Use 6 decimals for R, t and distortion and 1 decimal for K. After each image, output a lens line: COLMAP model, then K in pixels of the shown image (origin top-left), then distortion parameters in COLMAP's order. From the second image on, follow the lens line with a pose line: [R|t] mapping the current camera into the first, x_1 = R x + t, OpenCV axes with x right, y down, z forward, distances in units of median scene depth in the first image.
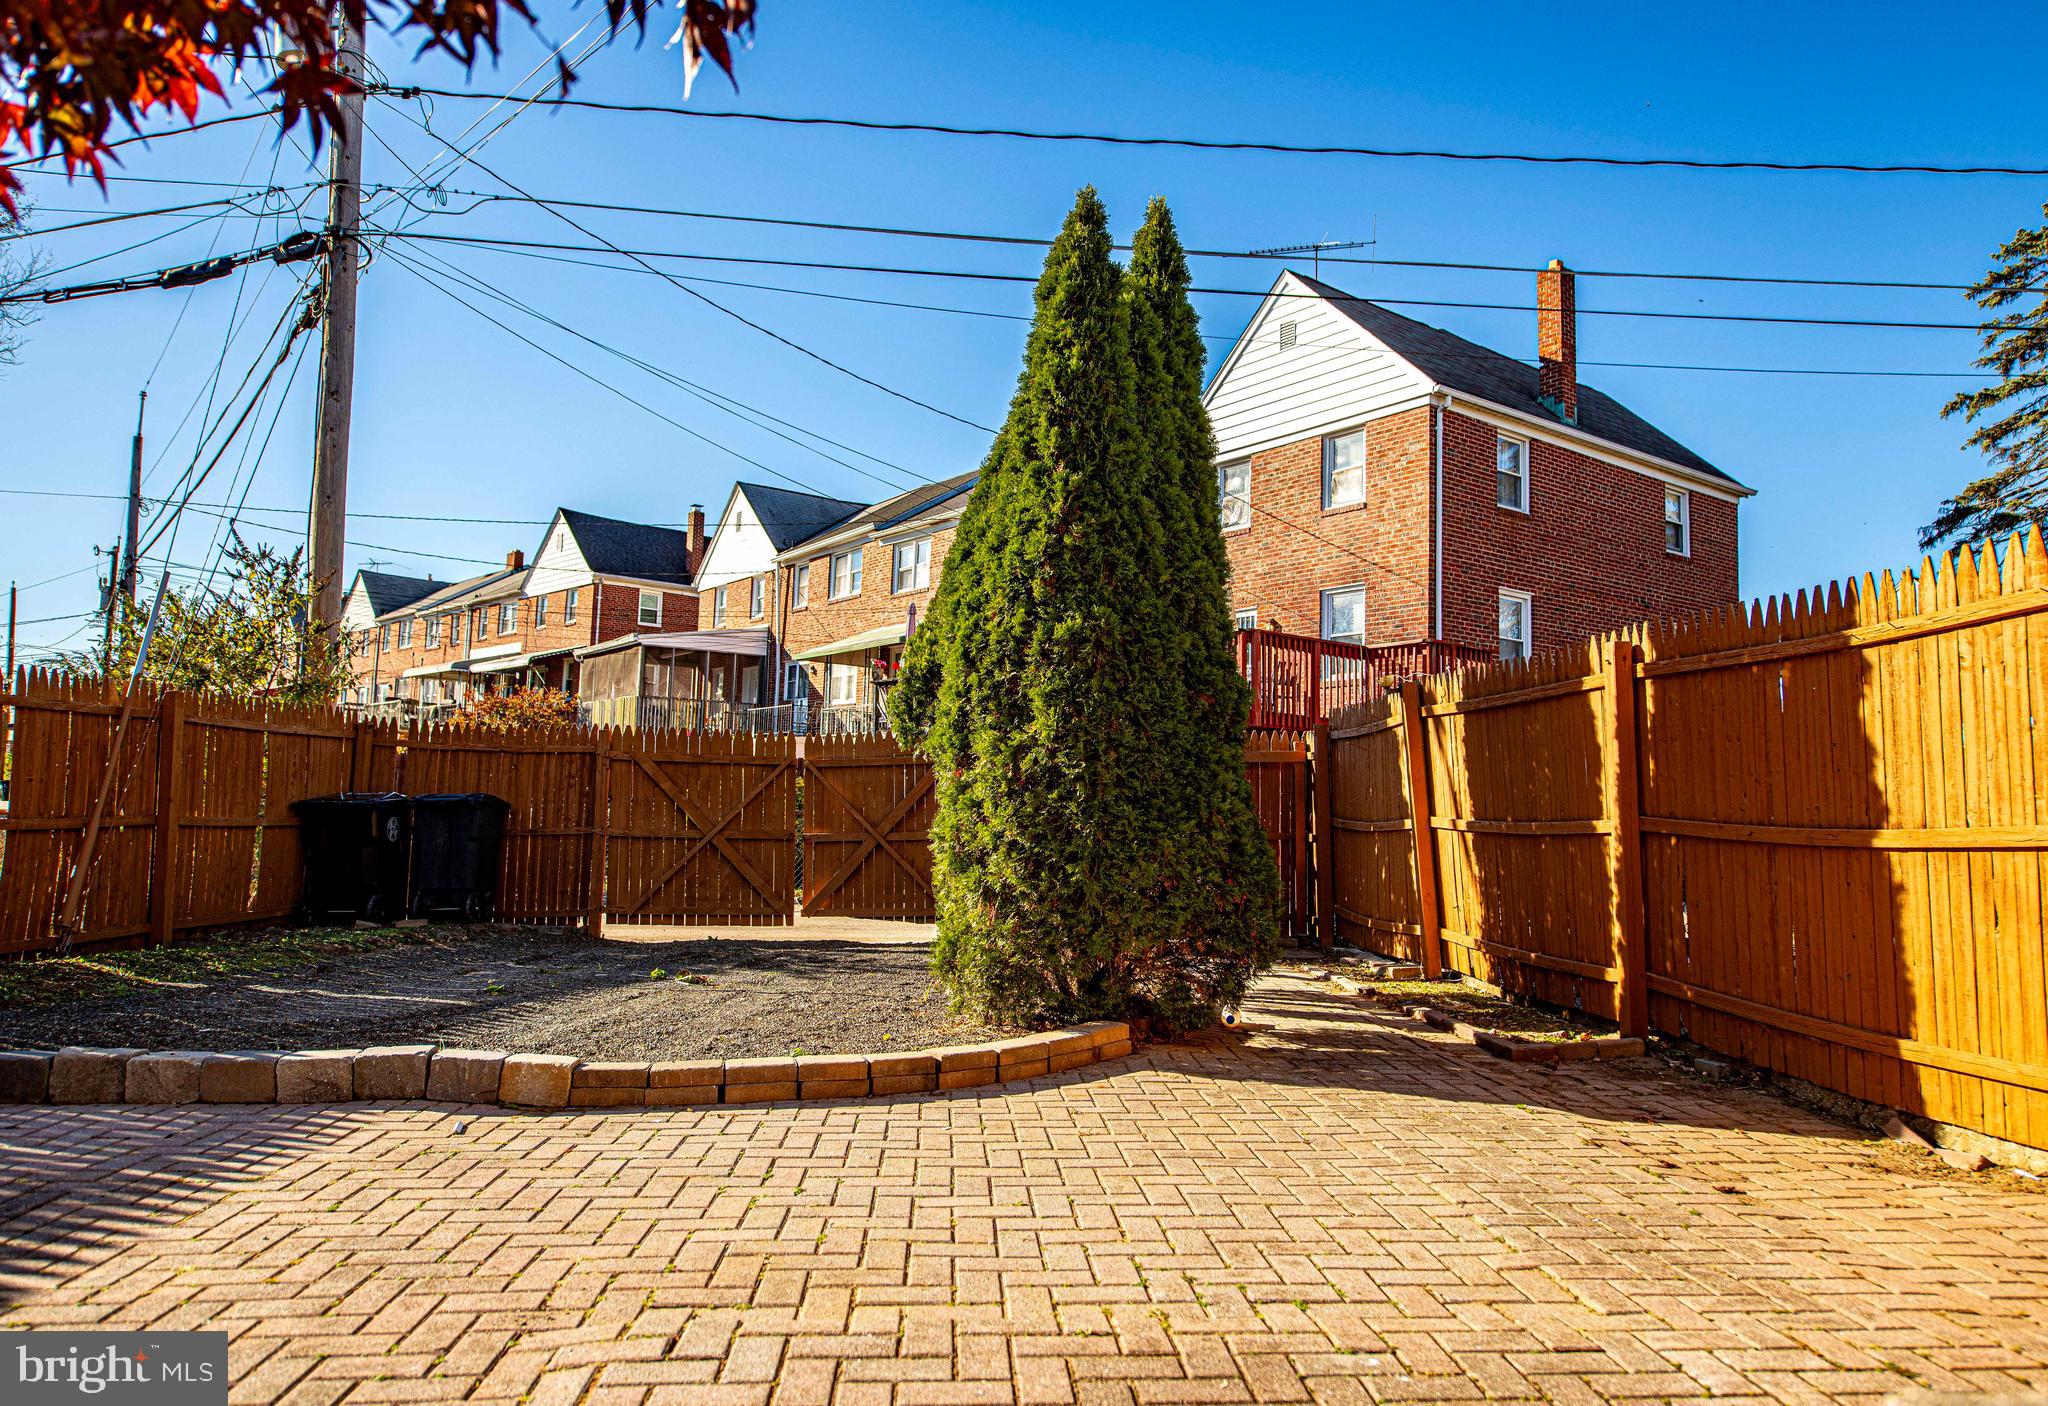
lens RADIAL K [[1347.7, 0, 1062.2], [0, 1347.7, 695.2], [0, 0, 1]] dist [-0.001853, 0.000613]
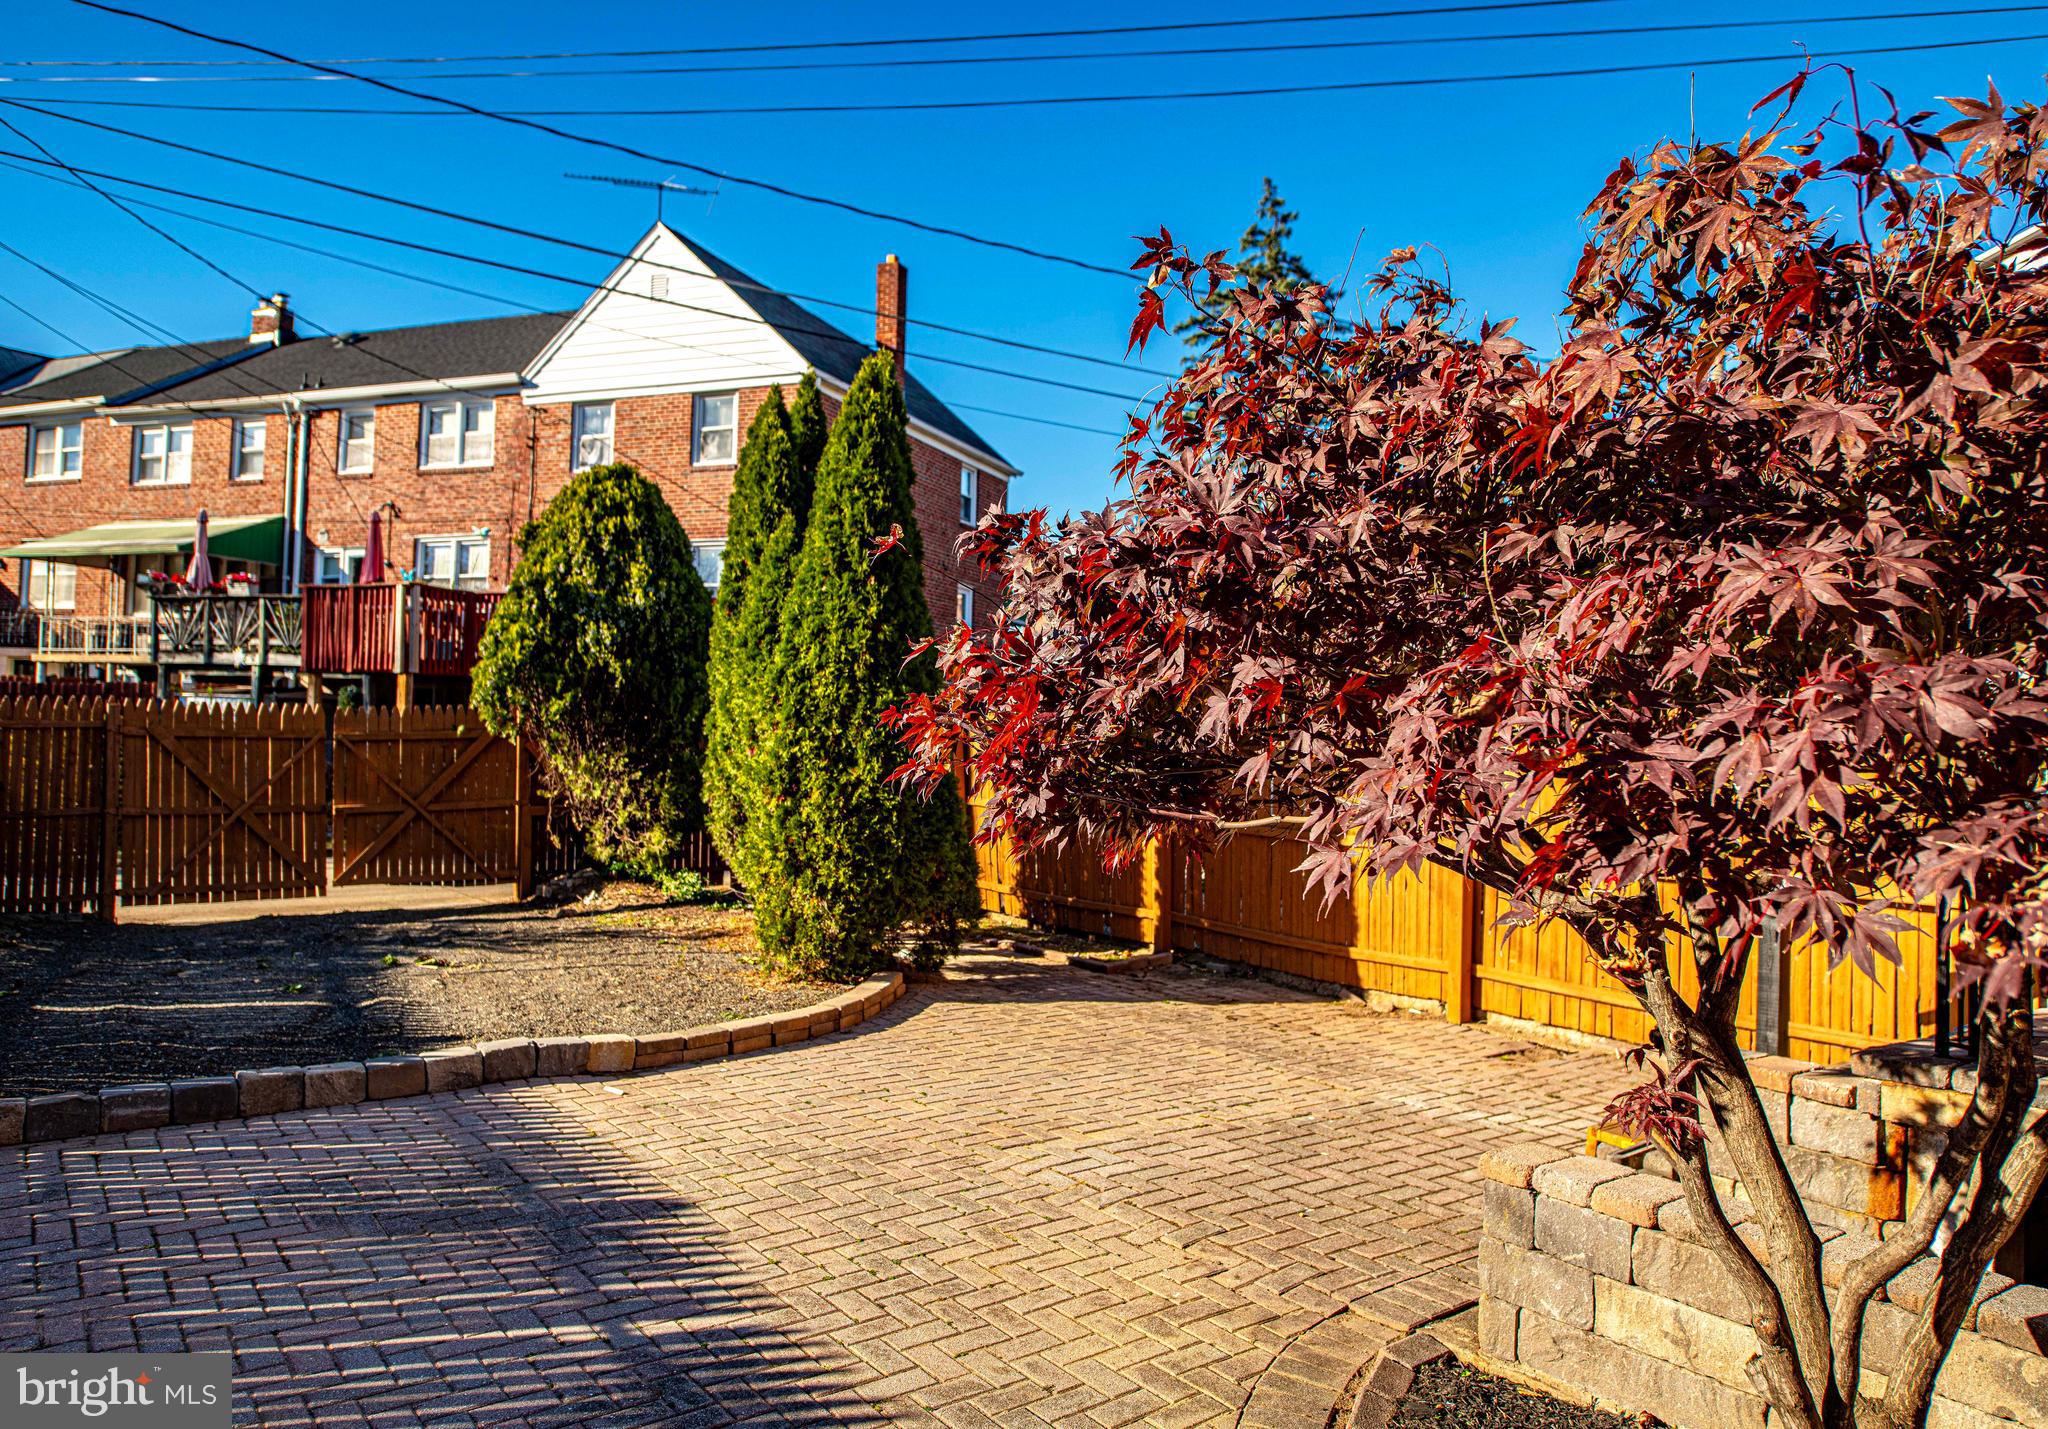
lens RADIAL K [[1413.3, 0, 980.1], [0, 1413.3, 714.9], [0, 0, 1]] dist [-0.003751, -0.000180]
pose [[0.862839, 0.005077, 0.505453, -0.468243], [-0.051681, 0.995595, 0.078223, -0.111198], [-0.502830, -0.093616, 0.859301, -0.230349]]
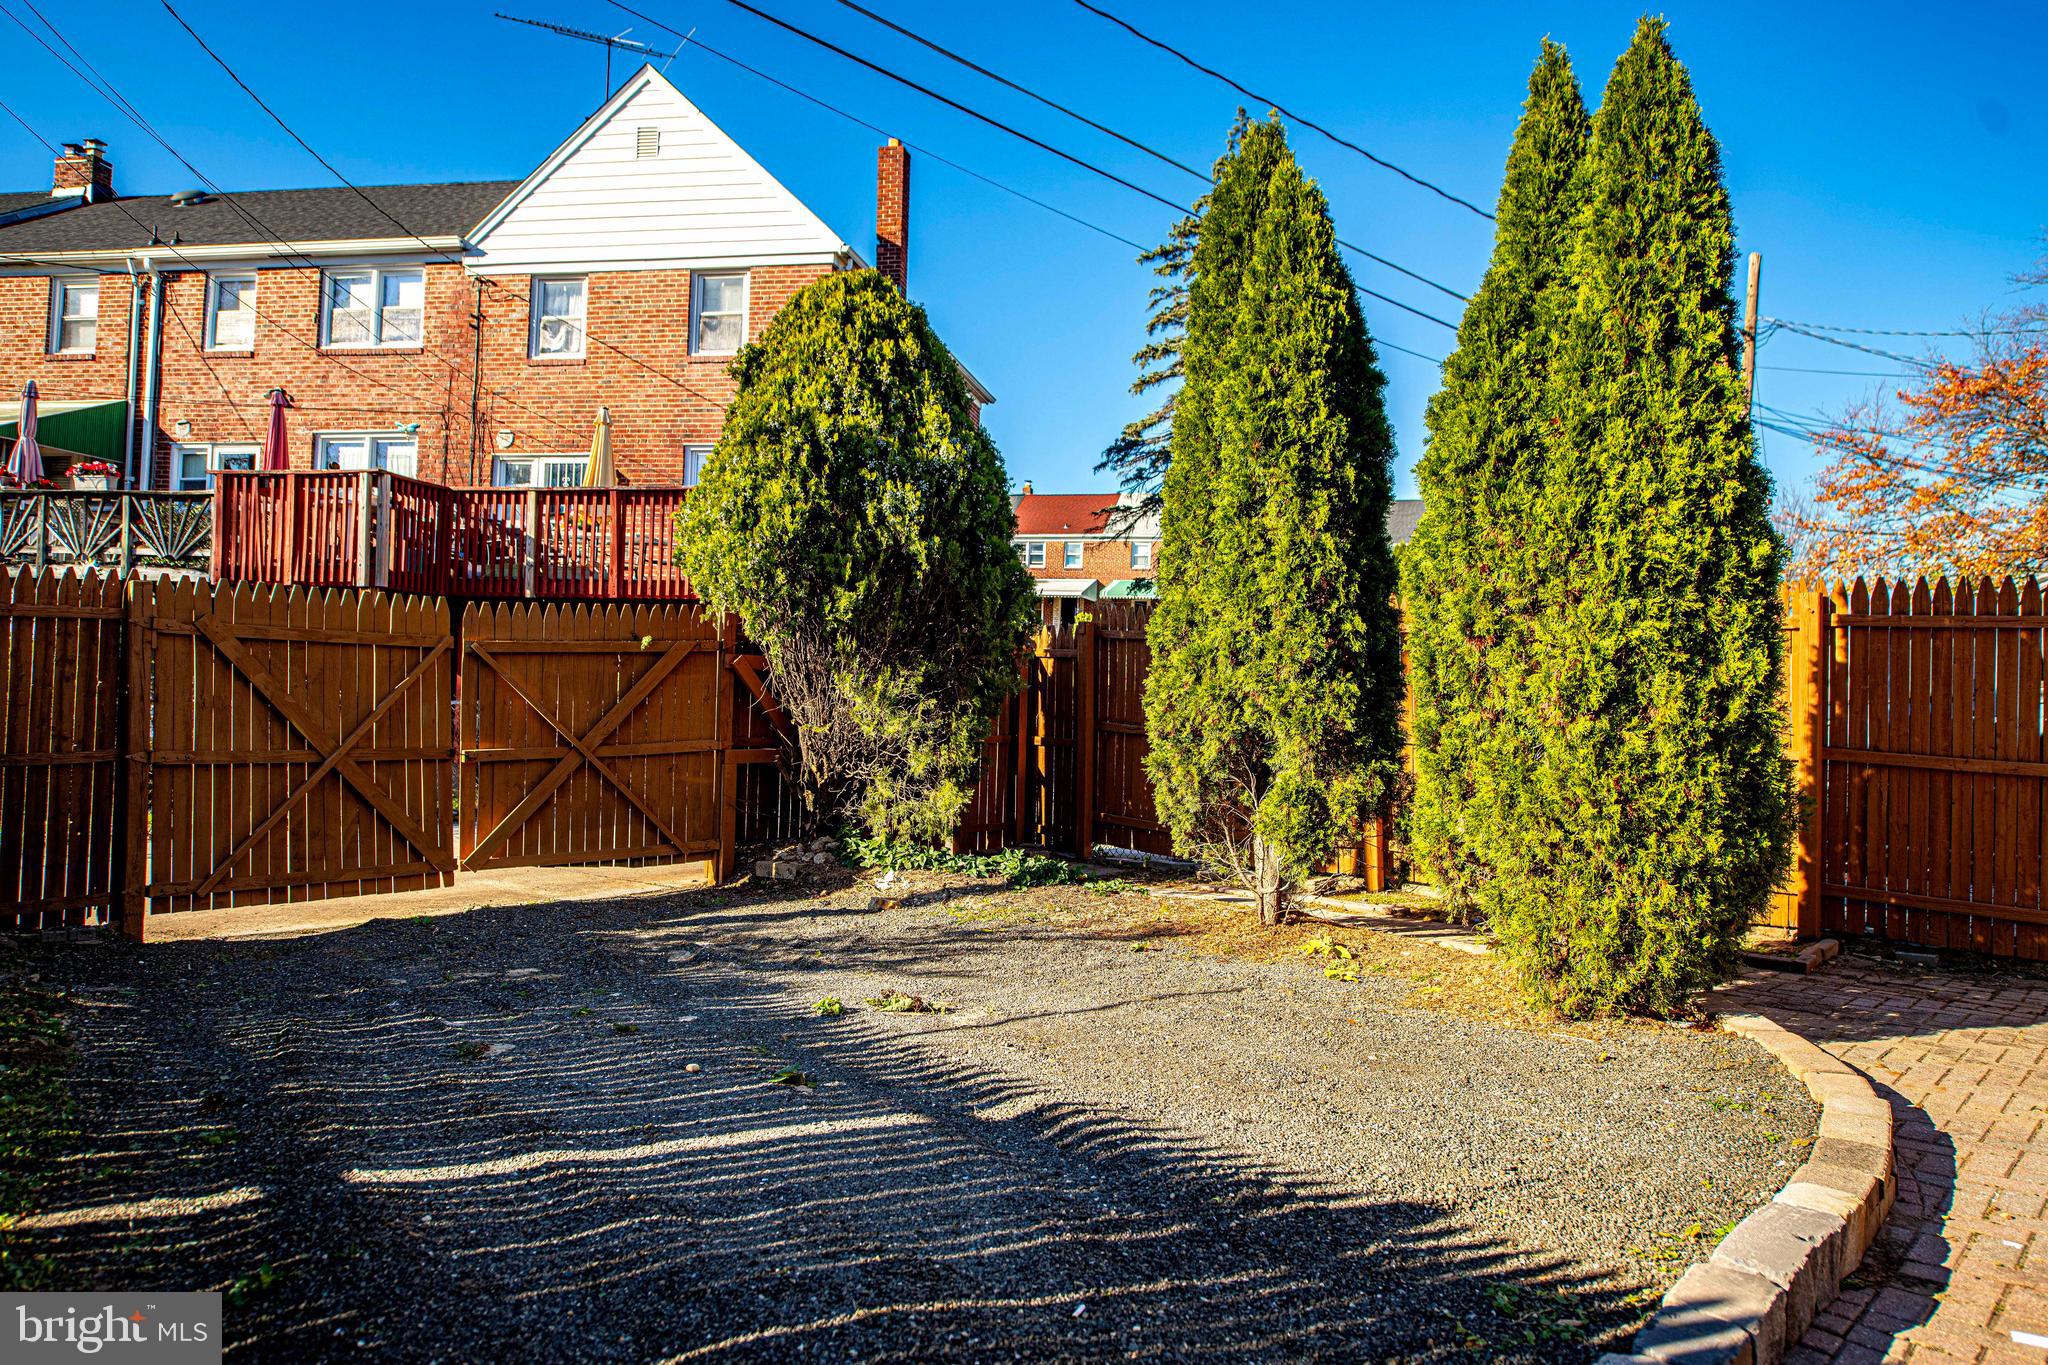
lens RADIAL K [[1346.9, 0, 1024.0], [0, 1346.9, 682.5], [0, 0, 1]] dist [-0.005947, 0.002723]
pose [[0.739996, 0.007327, 0.672572, -0.659677], [-0.071978, 0.995061, 0.068353, 0.003936], [-0.668749, -0.098992, 0.736869, 0.478484]]
